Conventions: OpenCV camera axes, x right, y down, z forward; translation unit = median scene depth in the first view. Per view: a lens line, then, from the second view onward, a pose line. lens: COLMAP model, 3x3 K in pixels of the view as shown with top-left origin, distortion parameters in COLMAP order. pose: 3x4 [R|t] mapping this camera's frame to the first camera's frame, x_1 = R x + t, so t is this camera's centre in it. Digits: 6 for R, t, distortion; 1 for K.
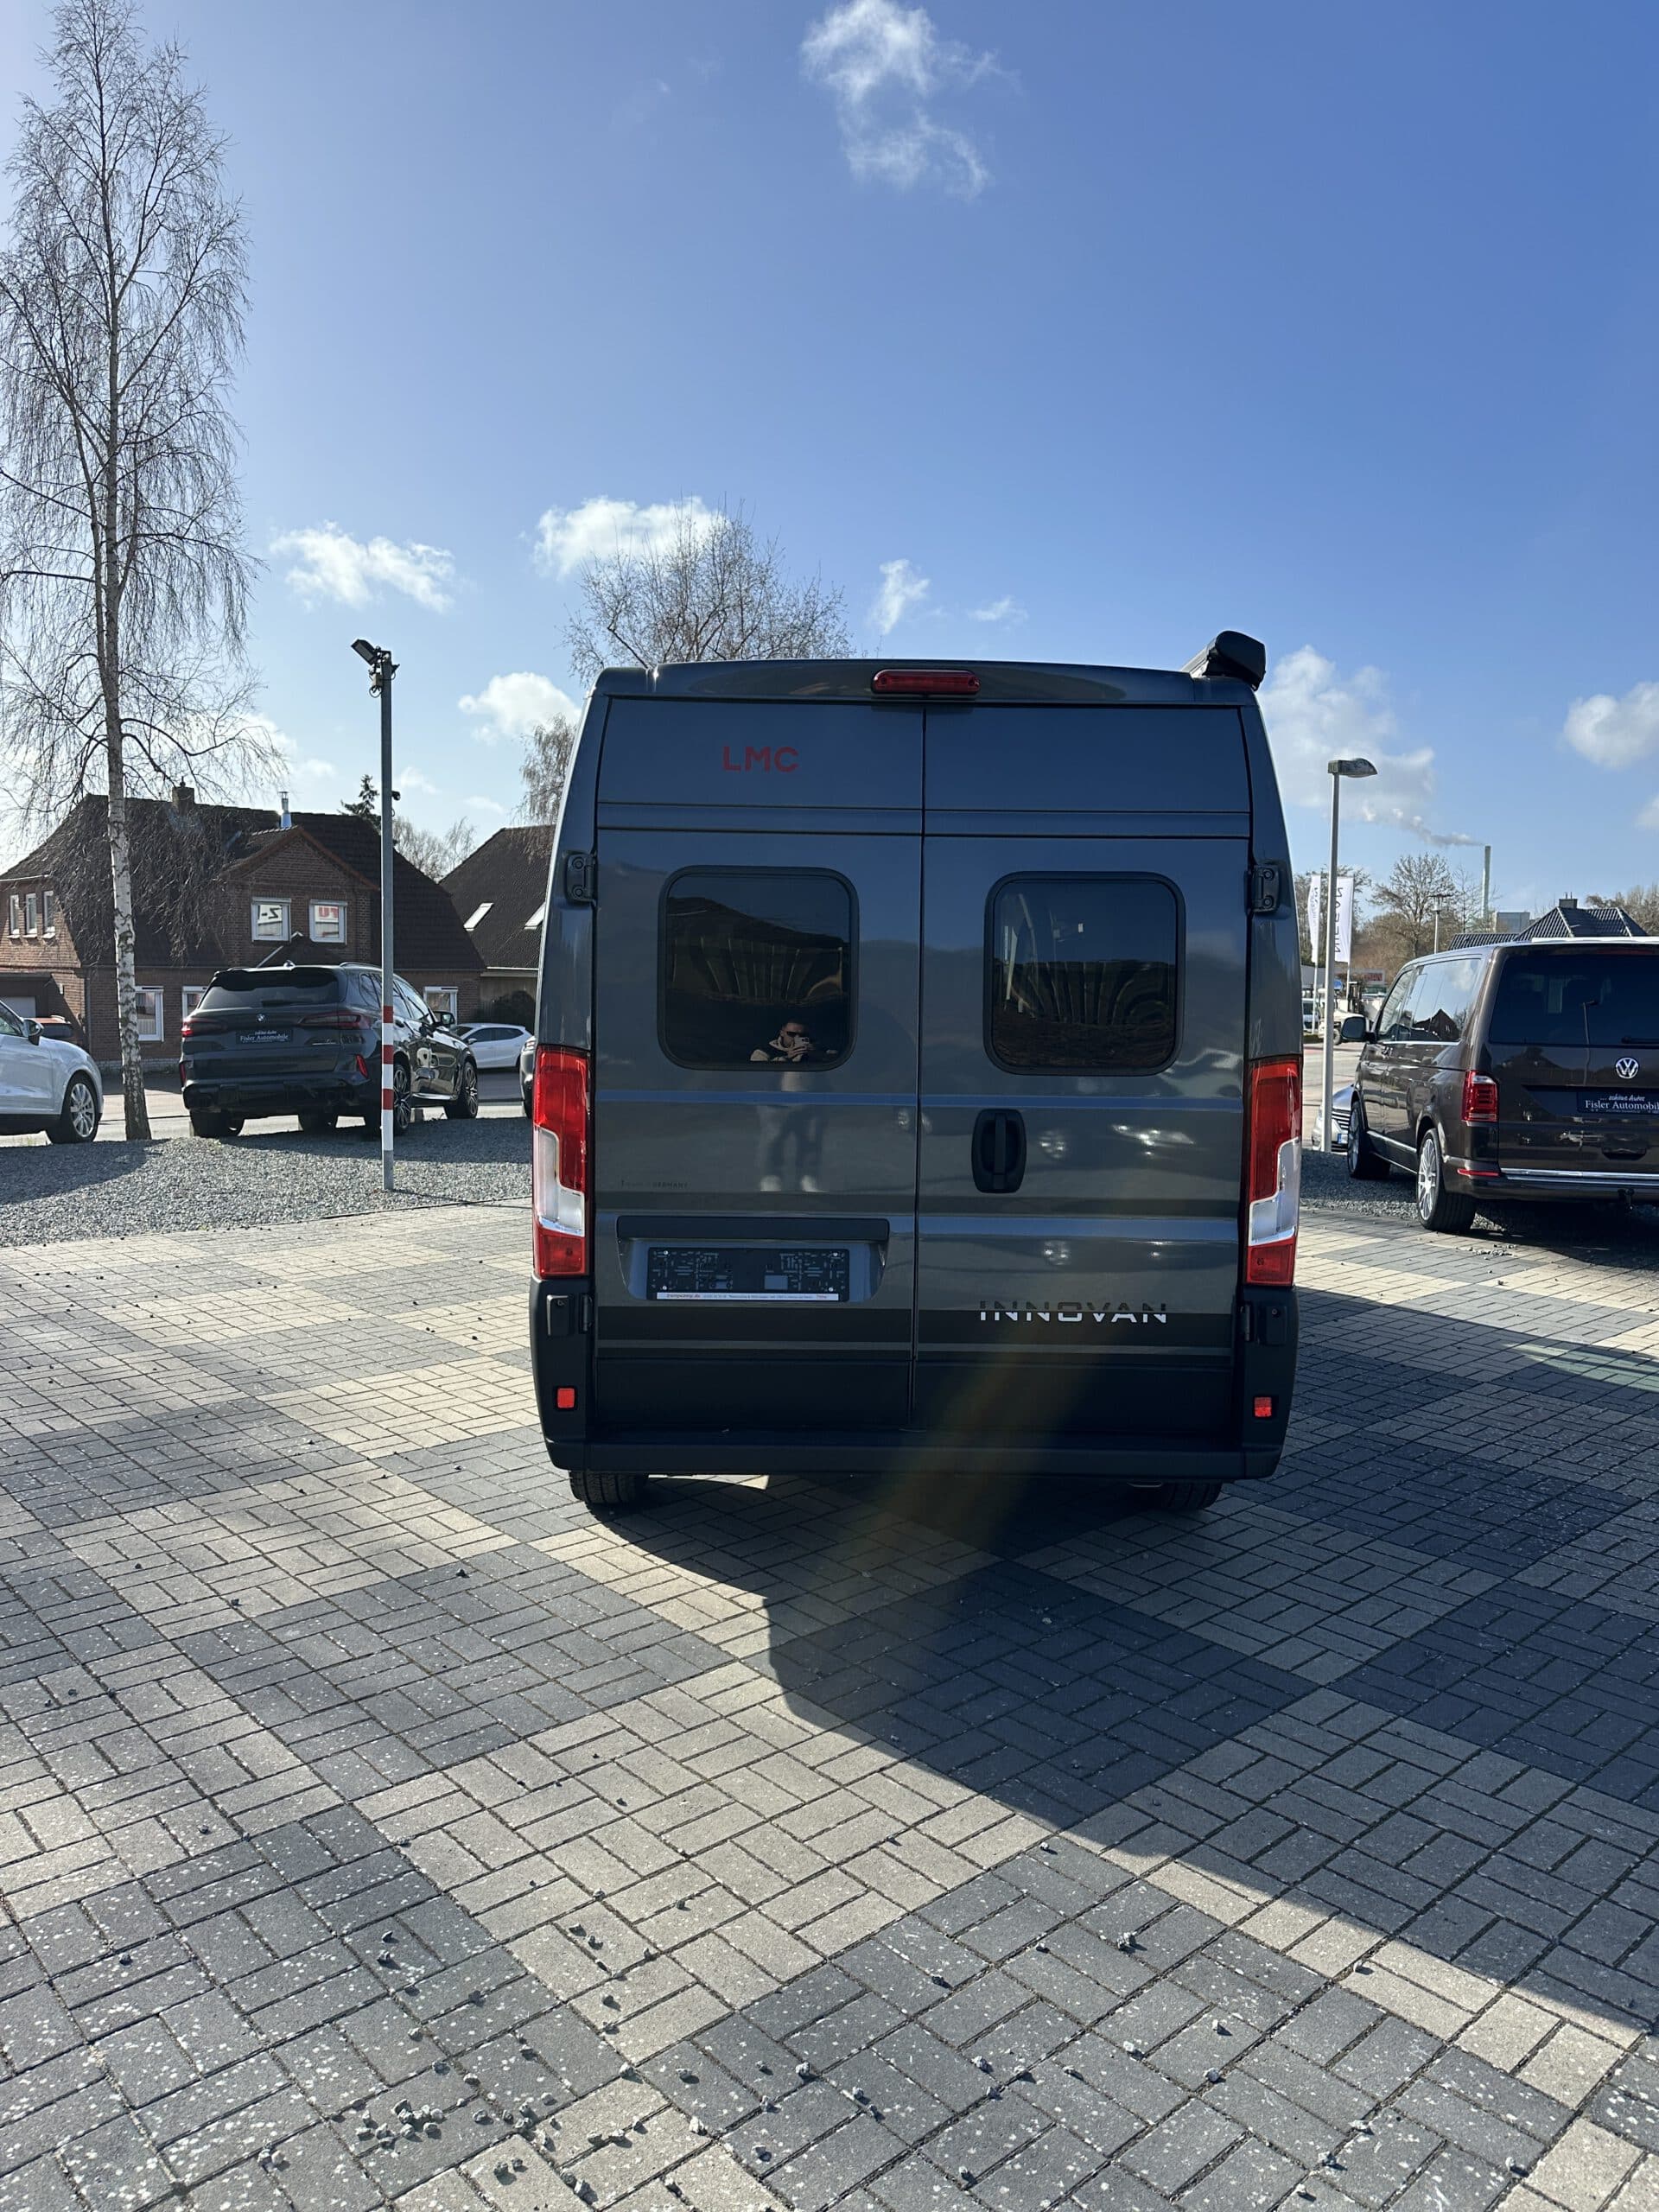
lens RADIAL K [[1569.7, 0, 844.3], [0, 1569.7, 1083.7], [0, 0, 1]] dist [-0.002042, -0.011969]
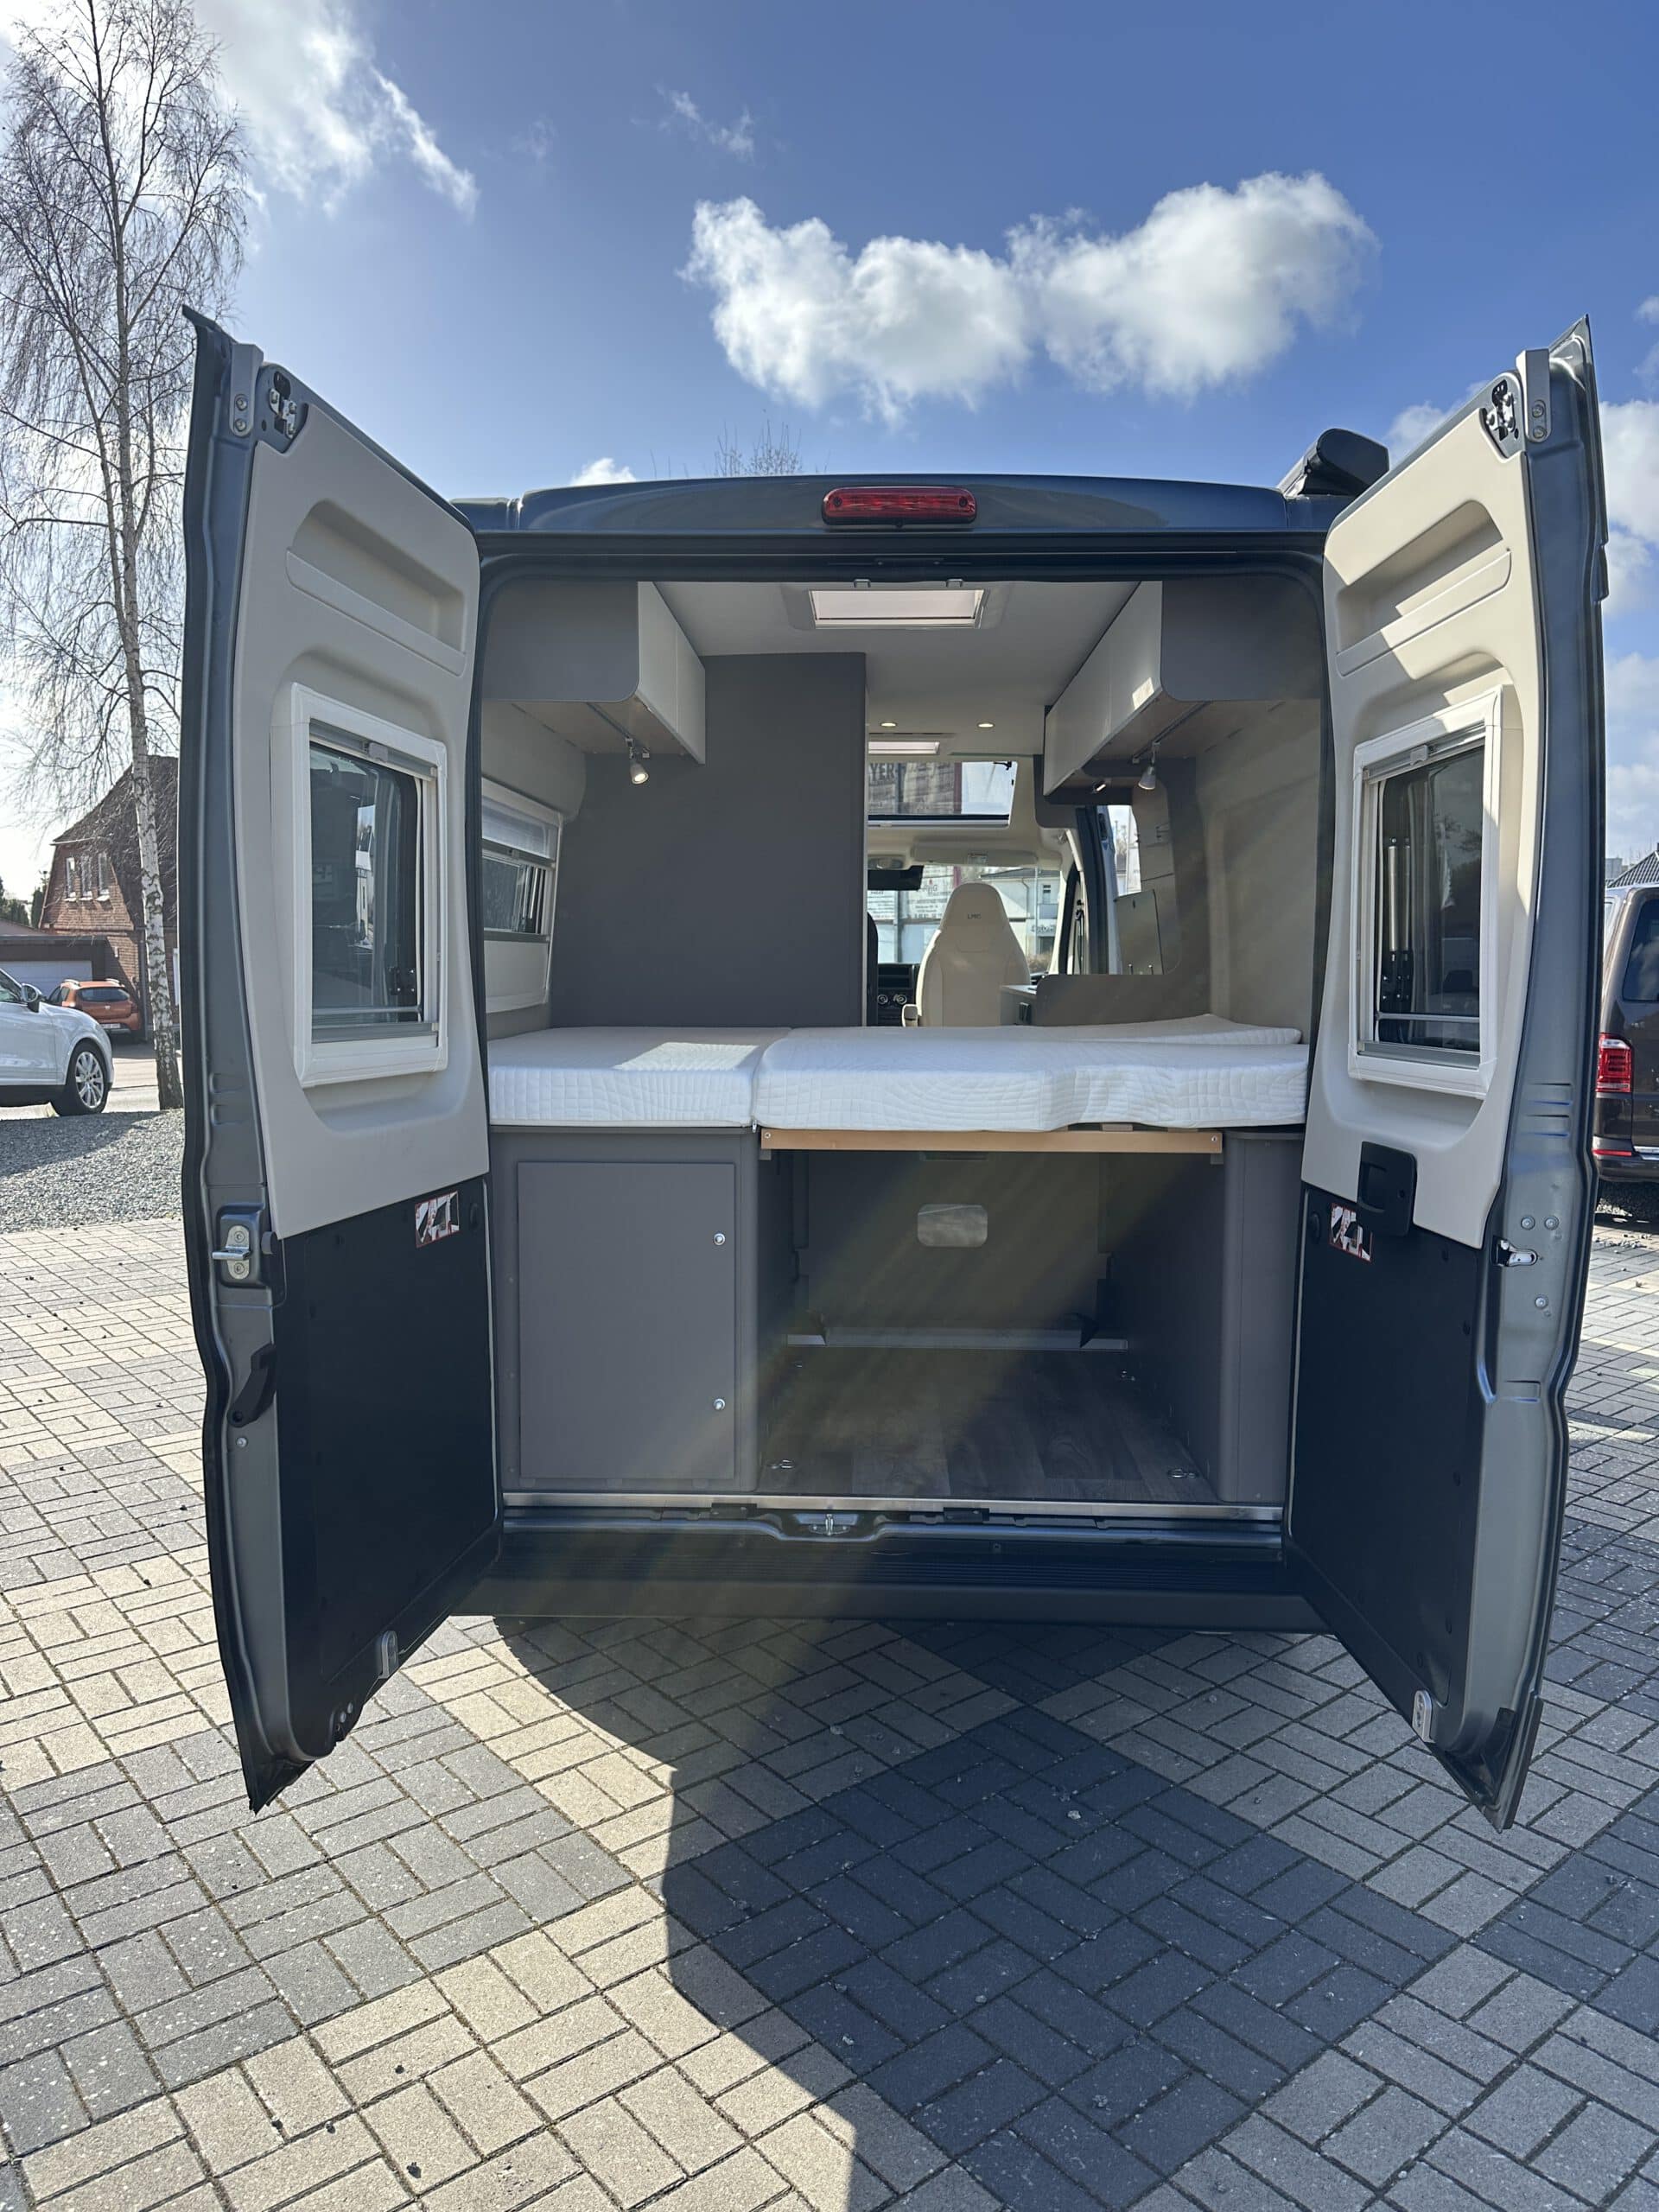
lens RADIAL K [[1574.0, 0, 829.5], [0, 1574.0, 1106.0], [0, 0, 1]] dist [-0.024829, 0.006456]
pose [[0.998522, -0.004534, -0.054166, 0.055977], [0.006834, 0.999080, 0.042341, -0.017499], [0.053924, -0.042648, 0.997634, 0.279503]]
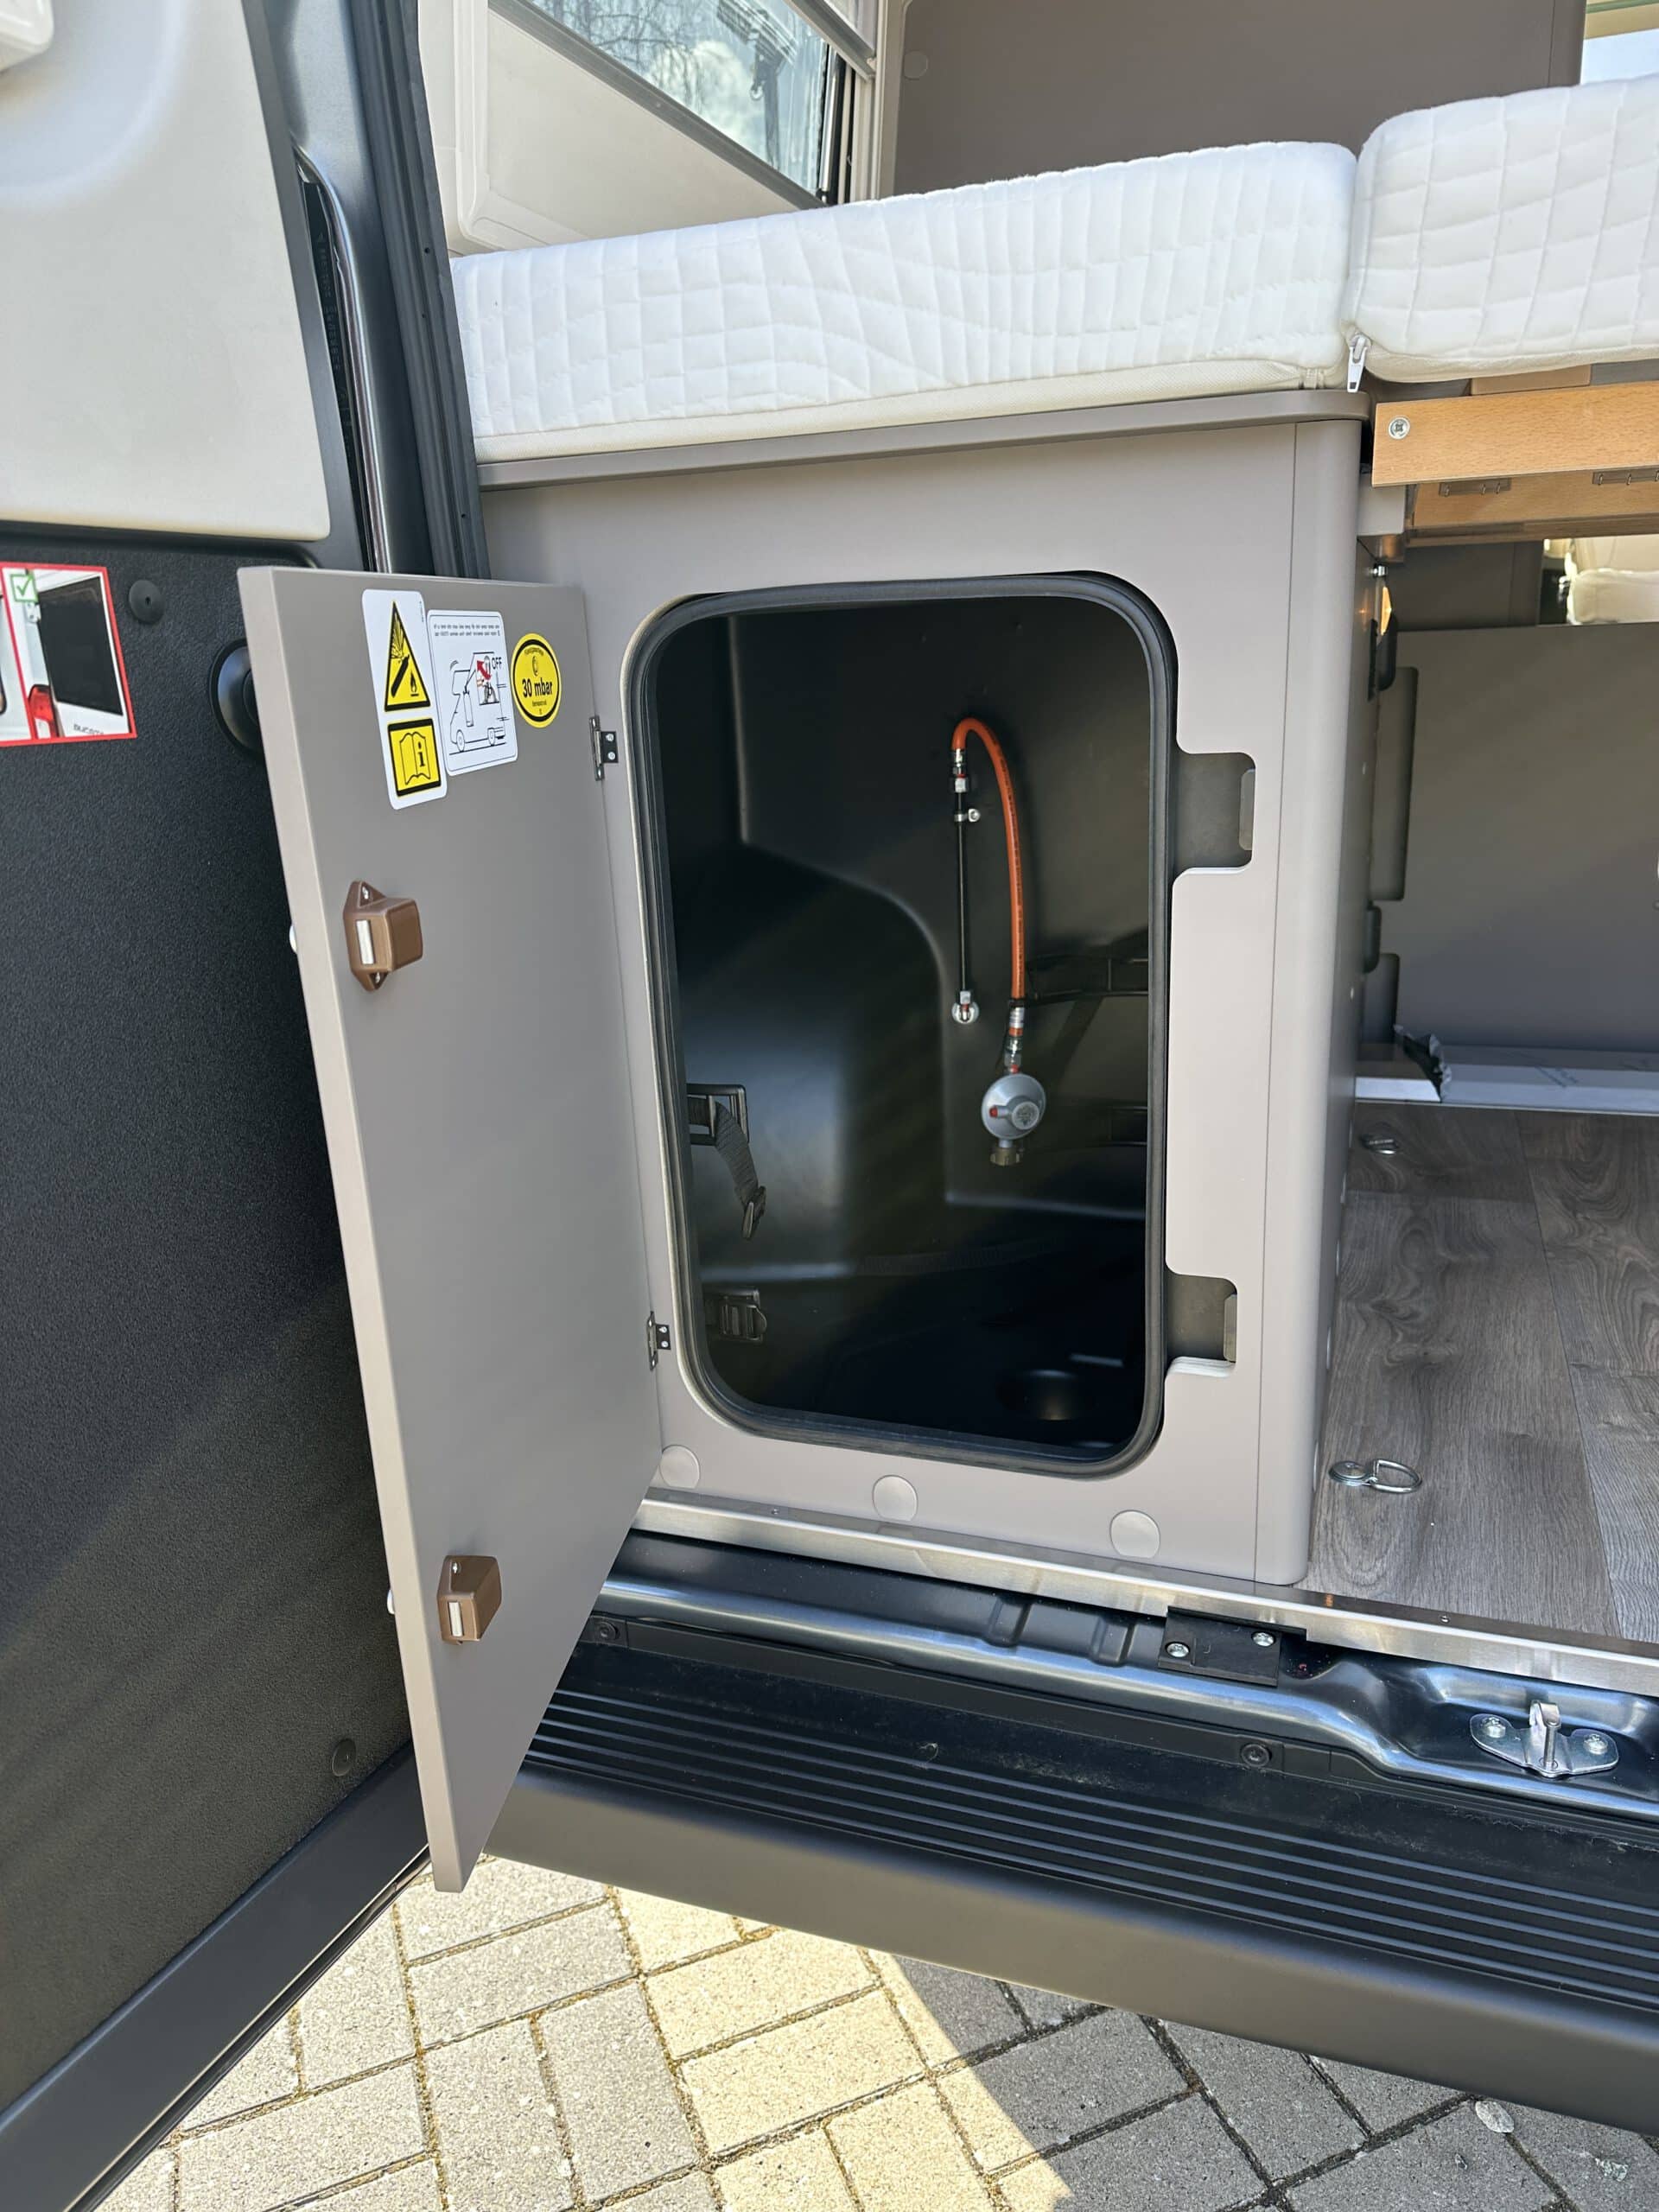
lens RADIAL K [[1586.3, 0, 812.9], [0, 1586.3, 1109.3], [0, 0, 1]] dist [0.031628, -0.022110]
pose [[0.930241, 0.044630, -0.364226, -0.001916], [0.044217, 0.971711, 0.231999, 0.057770], [0.364276, -0.231920, 0.901951, 0.759078]]
